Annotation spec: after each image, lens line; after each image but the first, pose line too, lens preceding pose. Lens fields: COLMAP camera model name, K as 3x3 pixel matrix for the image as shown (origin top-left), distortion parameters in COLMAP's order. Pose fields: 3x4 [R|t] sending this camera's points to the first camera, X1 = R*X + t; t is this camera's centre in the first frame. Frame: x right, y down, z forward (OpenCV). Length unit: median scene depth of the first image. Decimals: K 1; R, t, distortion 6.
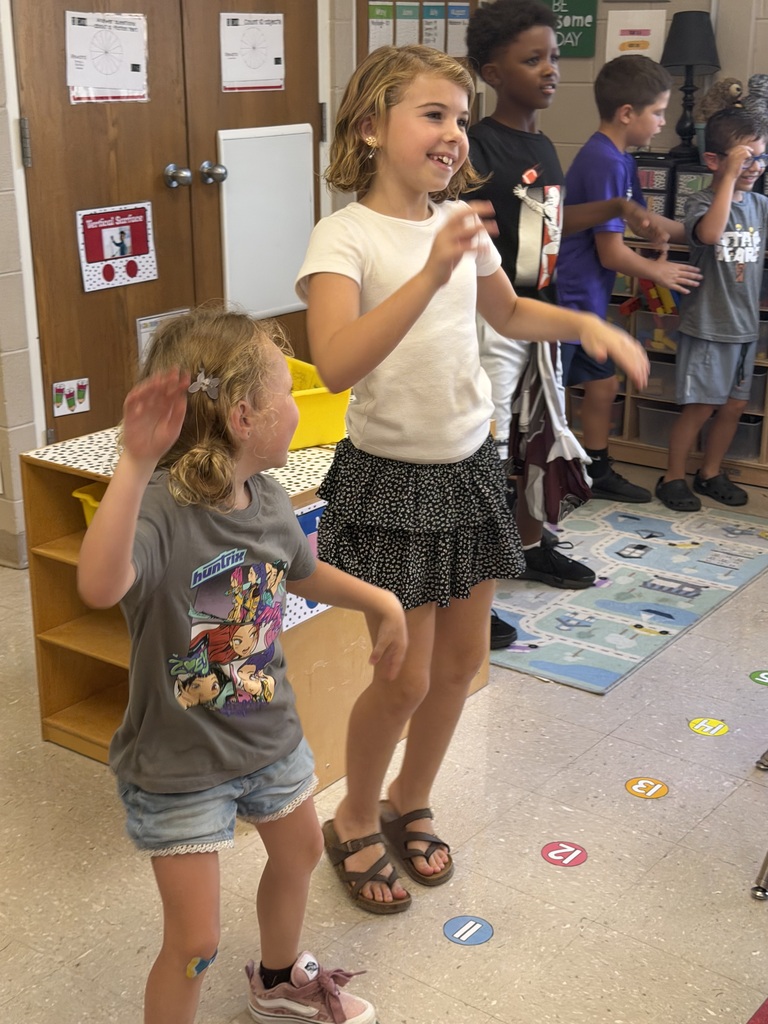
lens RADIAL K [[1459.6, 0, 385.5], [0, 1459.6, 517.6], [0, 0, 1]] dist [0.180774, 0.000000]
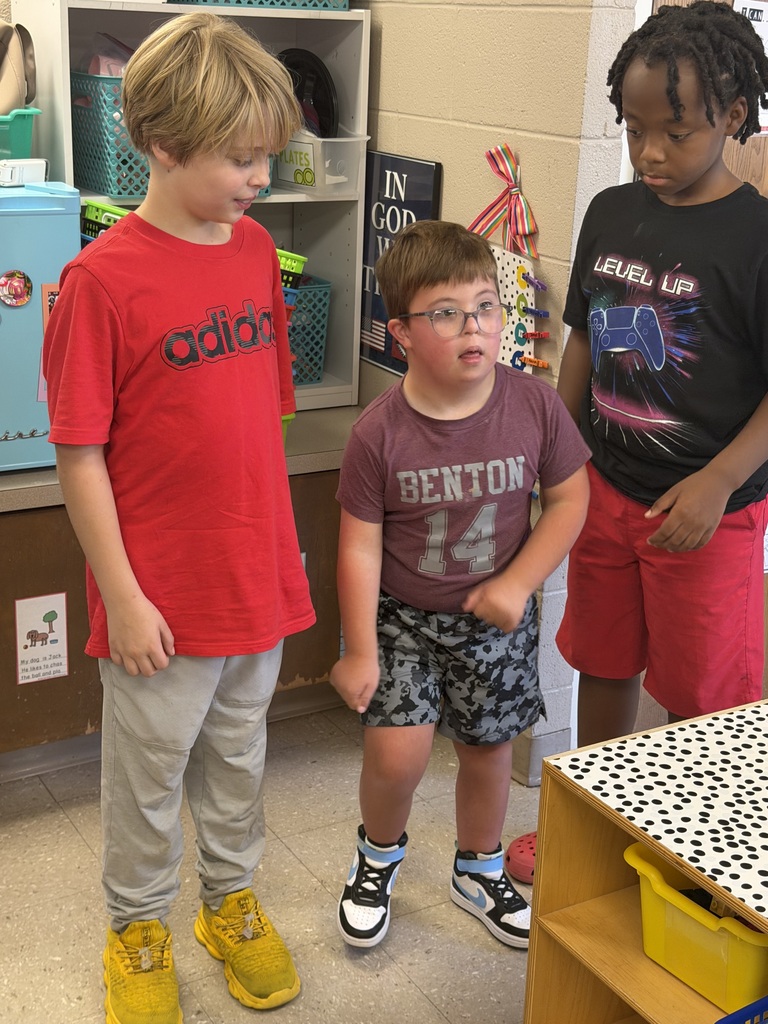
lens RADIAL K [[1459.6, 0, 383.9], [0, 1459.6, 511.0], [0, 0, 1]] dist [0.180774, 0.000000]
pose [[0.923842, 0.151416, -0.351552, -0.121580], [-0.151672, 0.988062, 0.026988, -0.142191], [0.351441, 0.028388, 0.935779, 0.452500]]
